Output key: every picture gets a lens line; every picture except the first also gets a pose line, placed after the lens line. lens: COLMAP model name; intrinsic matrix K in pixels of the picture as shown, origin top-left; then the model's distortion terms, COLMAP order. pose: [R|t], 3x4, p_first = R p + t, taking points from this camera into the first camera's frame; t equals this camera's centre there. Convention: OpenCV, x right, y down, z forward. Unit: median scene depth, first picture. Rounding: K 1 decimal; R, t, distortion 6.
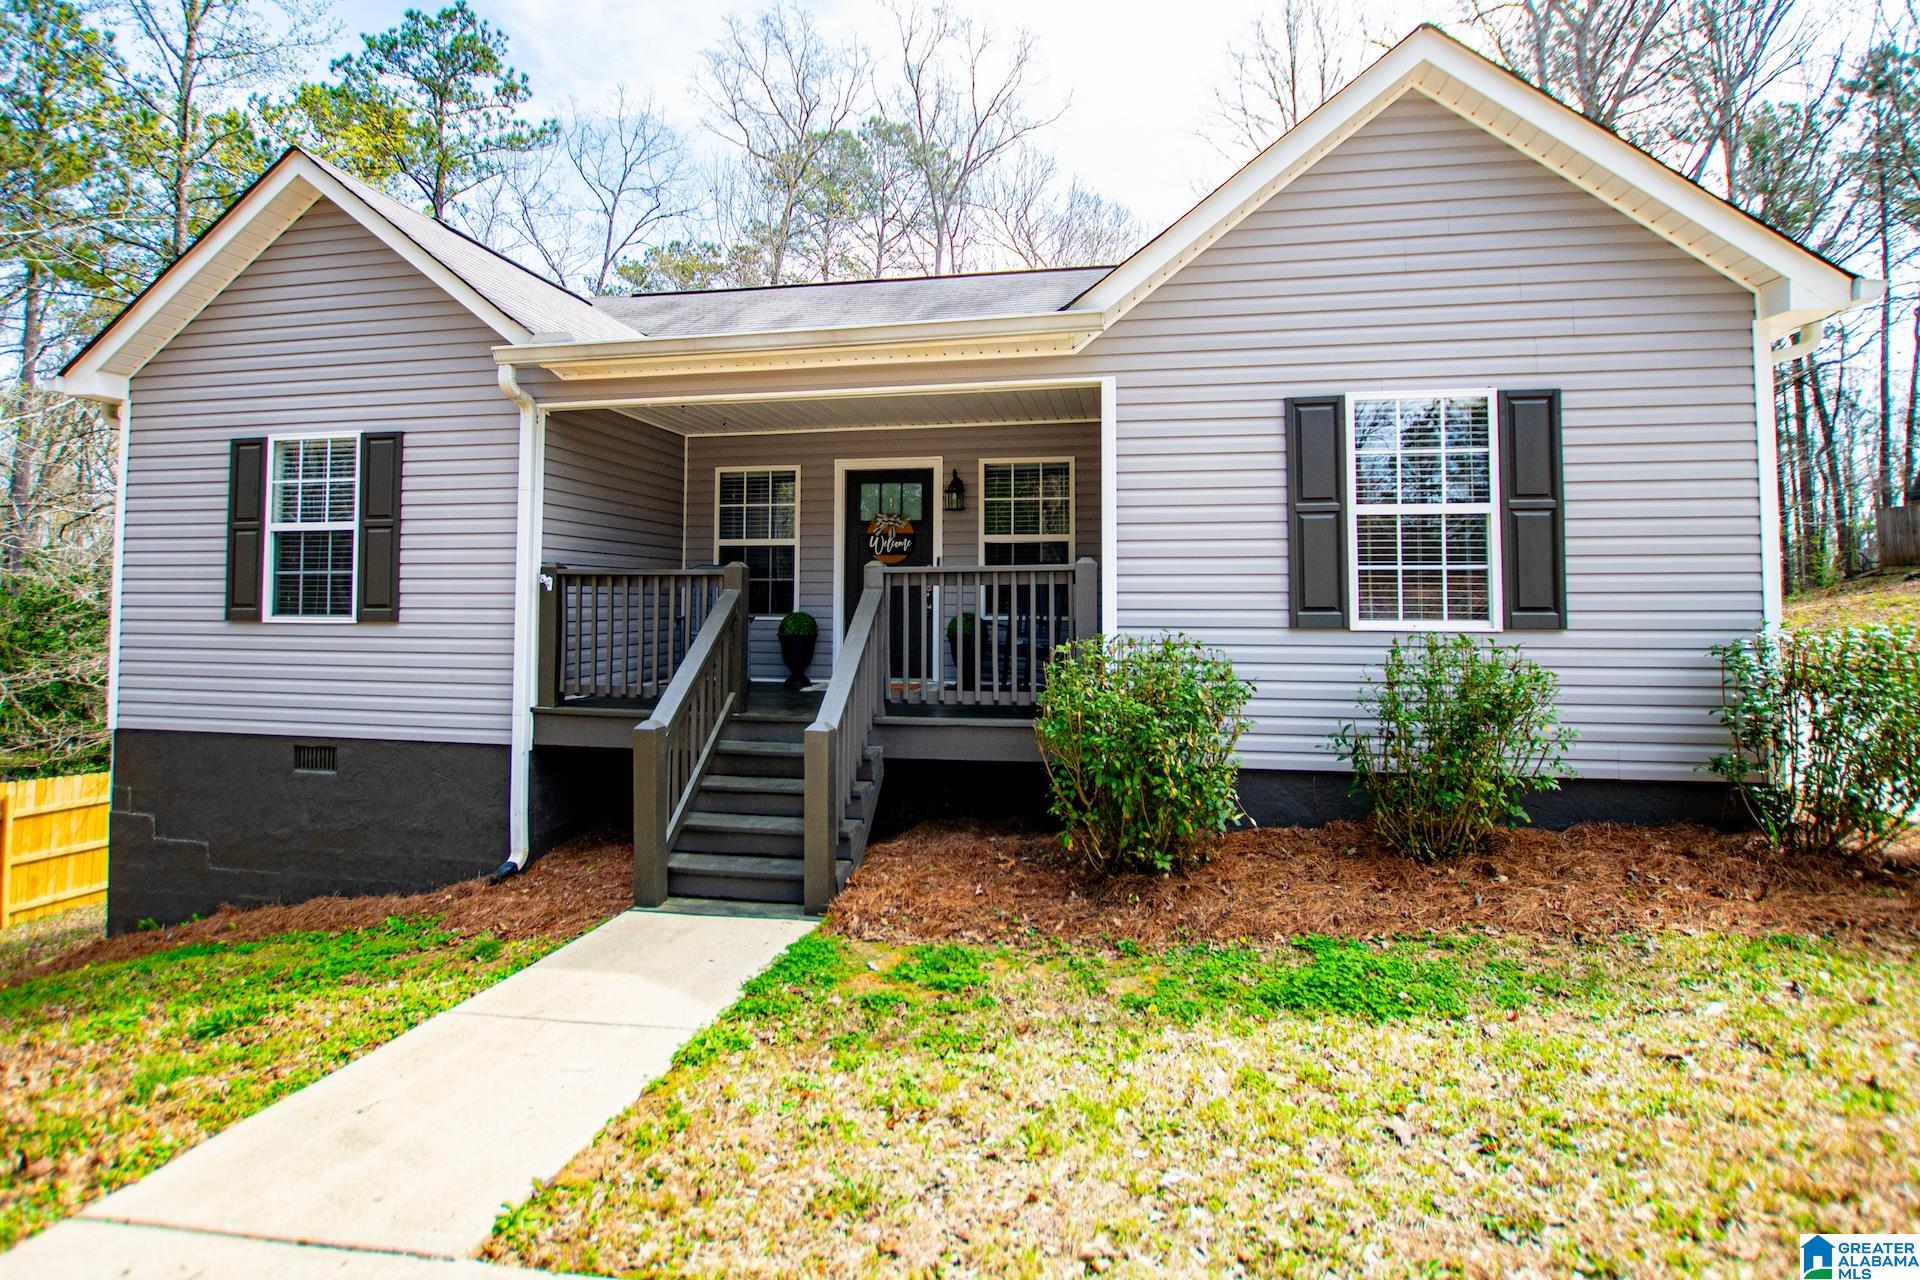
lens RADIAL K [[875.0, 0, 975.5], [0, 875.0, 566.0], [0, 0, 1]] dist [-0.020594, 0.001861]
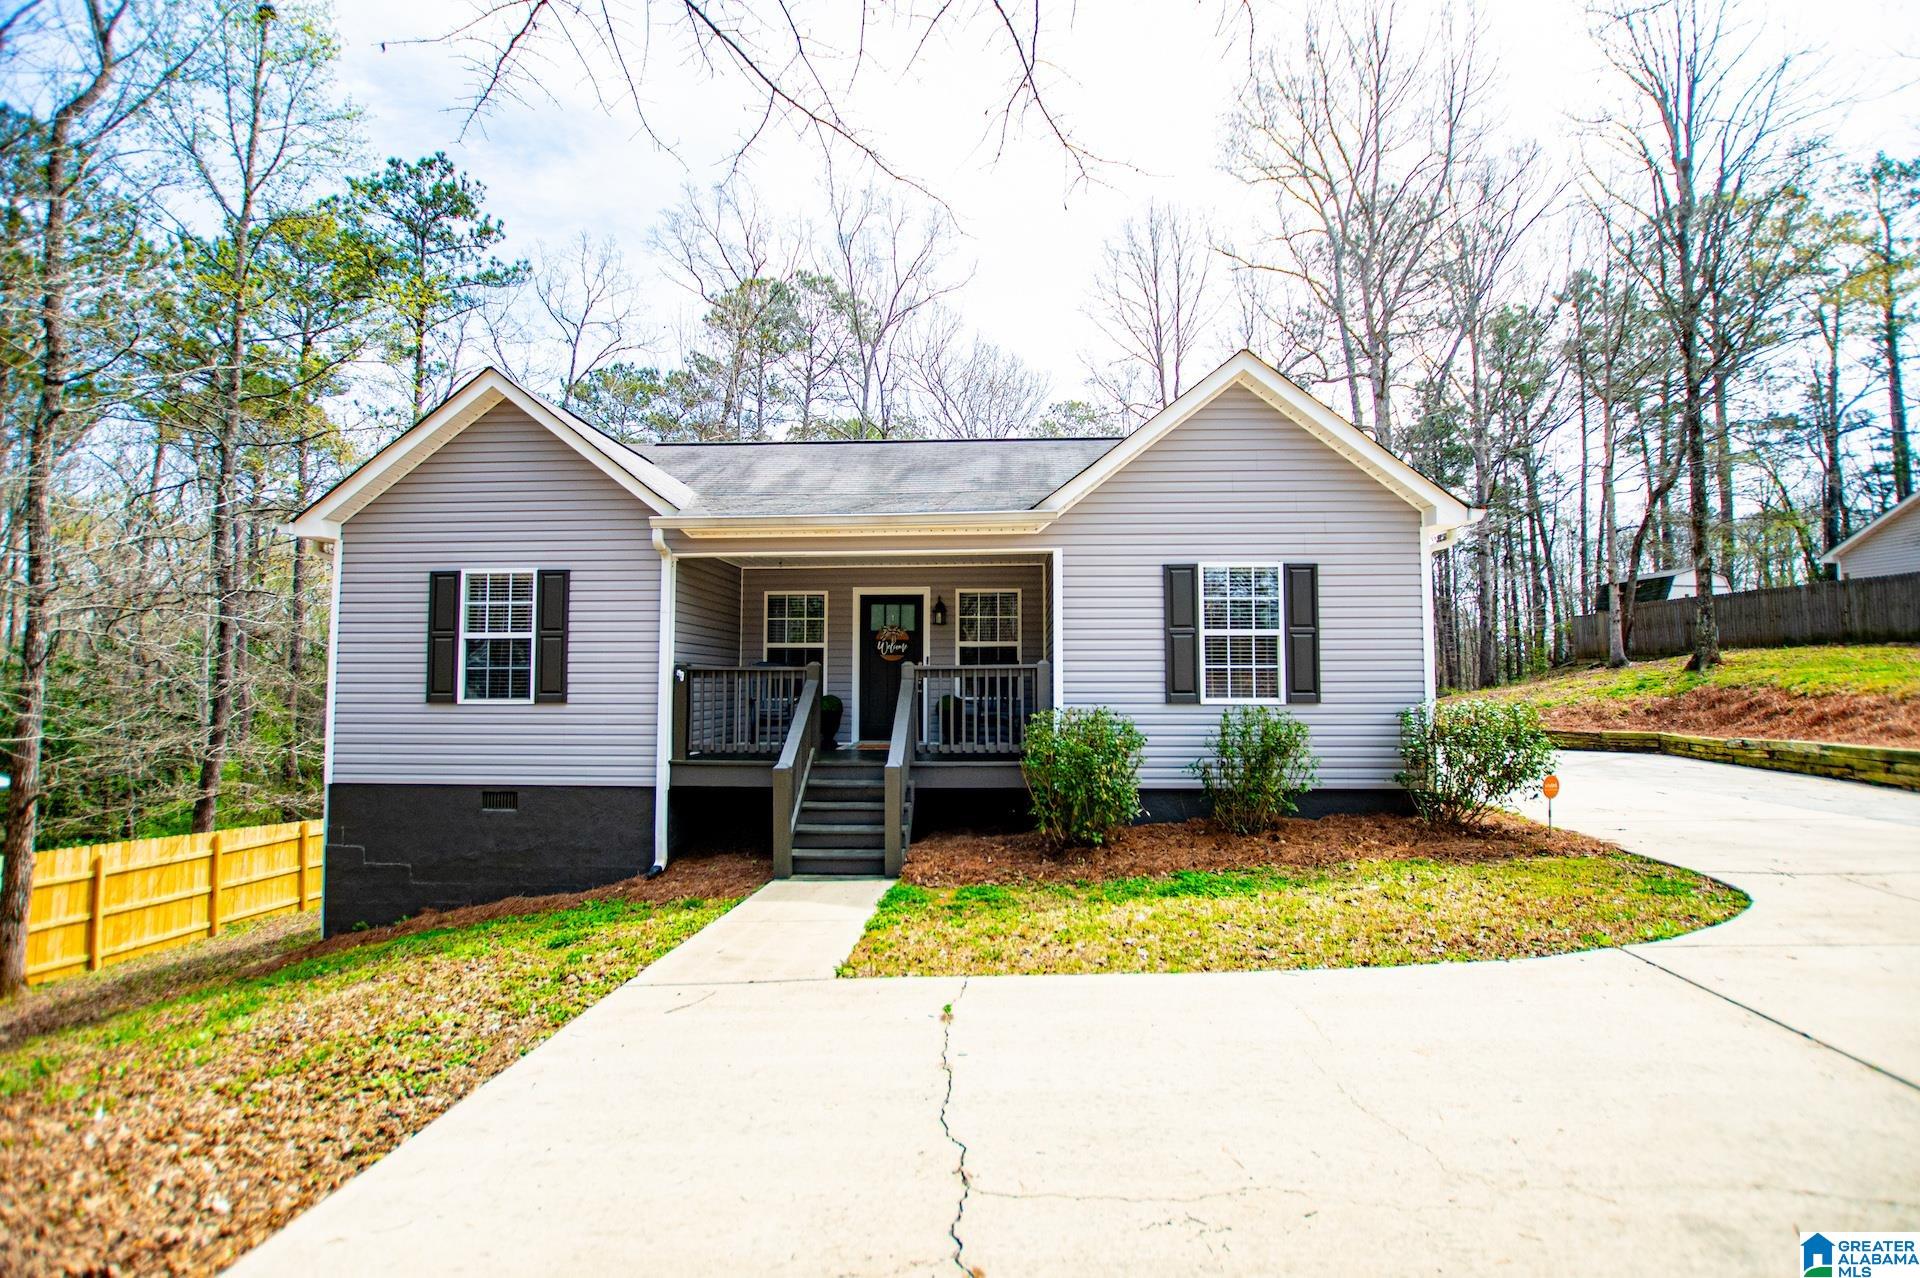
lens RADIAL K [[875.0, 0, 947.8], [0, 875.0, 640.3], [0, 0, 1]] dist [-0.020594, 0.001861]
pose [[0.991583, 0.004288, 0.129398, -0.229992], [-0.002821, 0.999930, -0.011519, -0.024478], [-0.129438, 0.011057, 0.991526, -0.514930]]
